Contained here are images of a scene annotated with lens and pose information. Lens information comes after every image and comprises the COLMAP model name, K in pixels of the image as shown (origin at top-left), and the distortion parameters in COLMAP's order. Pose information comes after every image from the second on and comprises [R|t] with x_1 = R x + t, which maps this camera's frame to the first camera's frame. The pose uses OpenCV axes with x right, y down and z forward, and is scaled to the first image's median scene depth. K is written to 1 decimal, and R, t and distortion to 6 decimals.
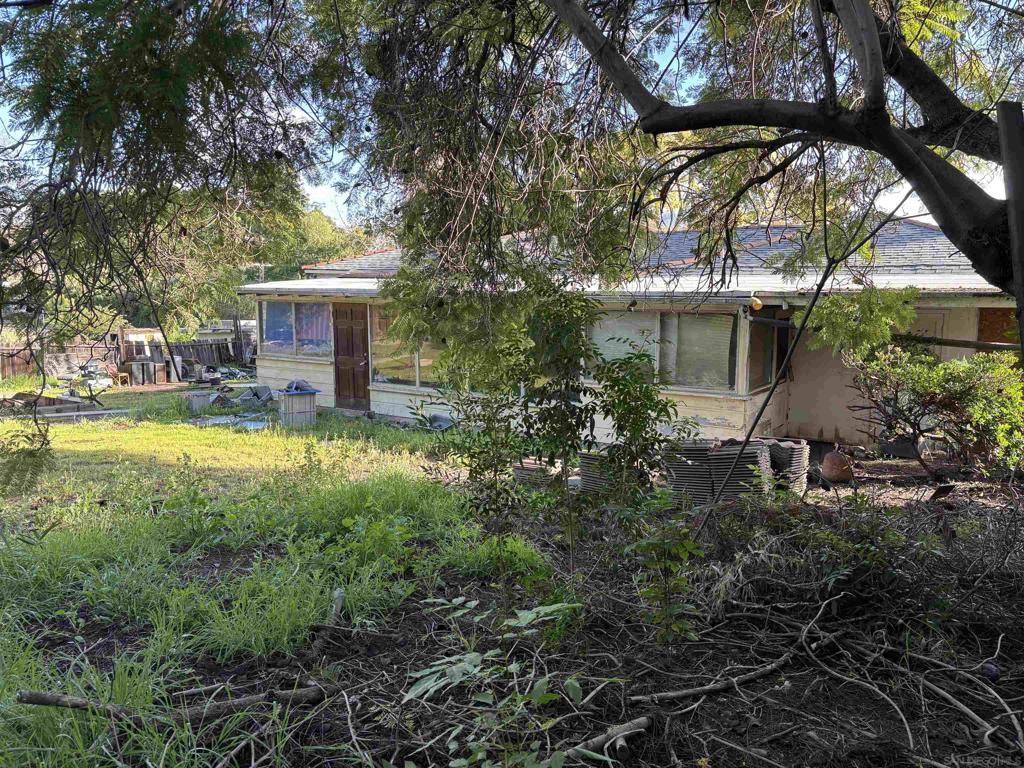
lens RADIAL K [[776.6, 0, 511.2], [0, 776.6, 381.8], [0, 0, 1]] dist [0.010749, 0.012163]
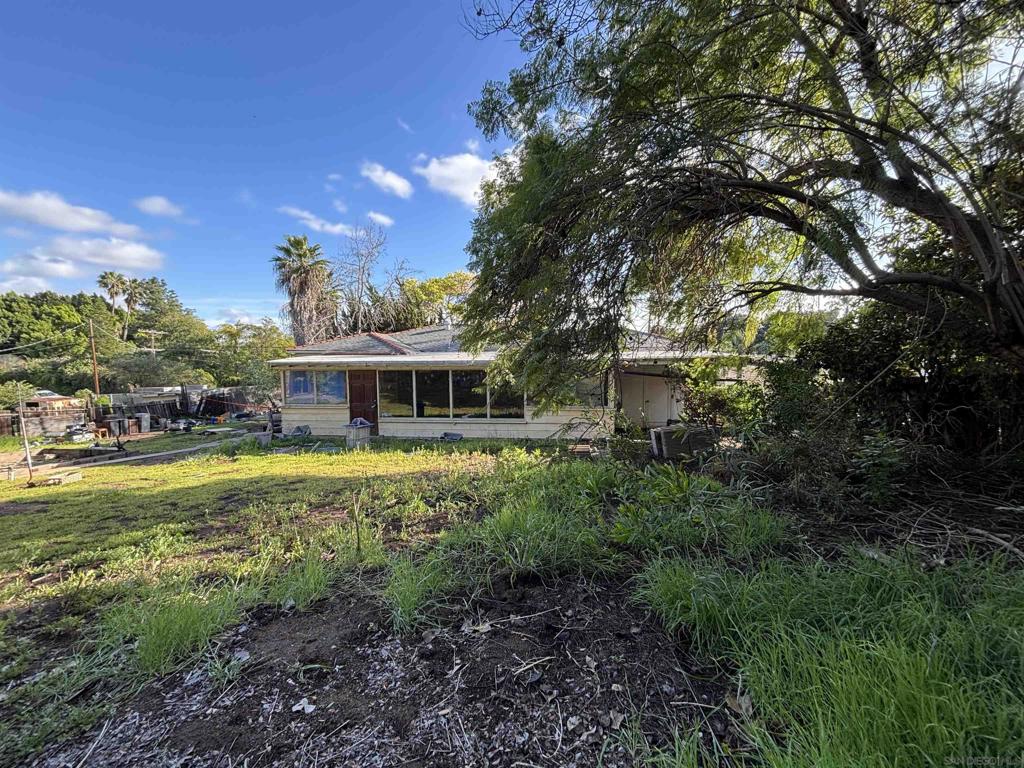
lens RADIAL K [[414.9, 0, 510.7], [0, 414.9, 381.7], [0, 0, 1]] dist [0.001334, -0.001348]
pose [[0.898339, -0.038966, 0.437572, -0.171969], [0.069894, 0.996048, -0.054793, -0.003817], [-0.433708, 0.079807, 0.897512, 0.047261]]
